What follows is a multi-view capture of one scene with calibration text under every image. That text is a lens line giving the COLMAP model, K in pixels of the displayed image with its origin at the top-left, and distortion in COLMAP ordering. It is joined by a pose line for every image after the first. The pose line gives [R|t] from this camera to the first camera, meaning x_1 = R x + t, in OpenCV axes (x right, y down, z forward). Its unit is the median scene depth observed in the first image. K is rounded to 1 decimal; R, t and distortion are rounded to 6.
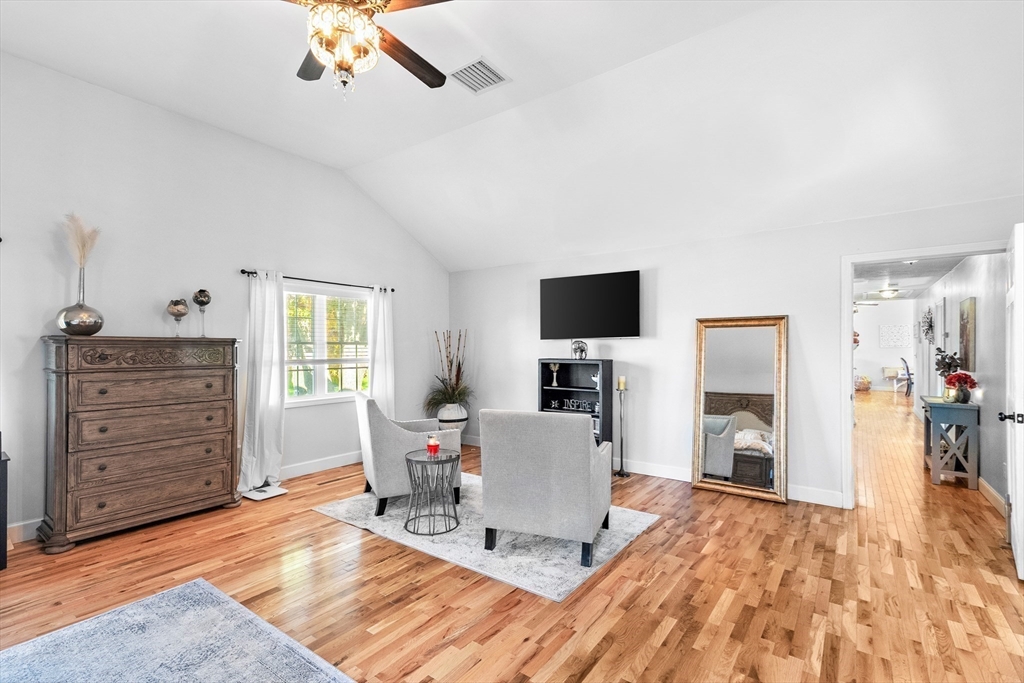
lens RADIAL K [[461.3, 0, 512.0], [0, 461.3, 341.5], [0, 0, 1]] dist [0.013369, -0.000595]
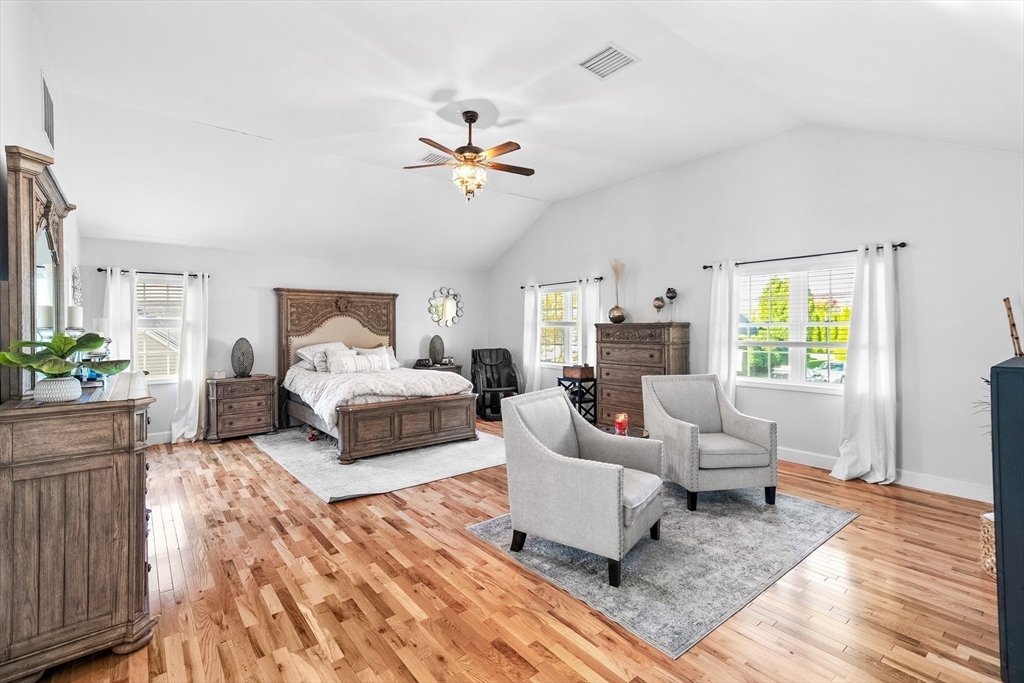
lens RADIAL K [[457.4, 0, 511.2], [0, 457.4, 328.9], [0, 0, 1]] dist [0.017010, 0.000044]
pose [[-0.237082, 0.008482, -0.971453, 1.259952], [0.023316, 0.999724, 0.003039, -0.005995], [0.971210, -0.021930, -0.237214, 1.369920]]
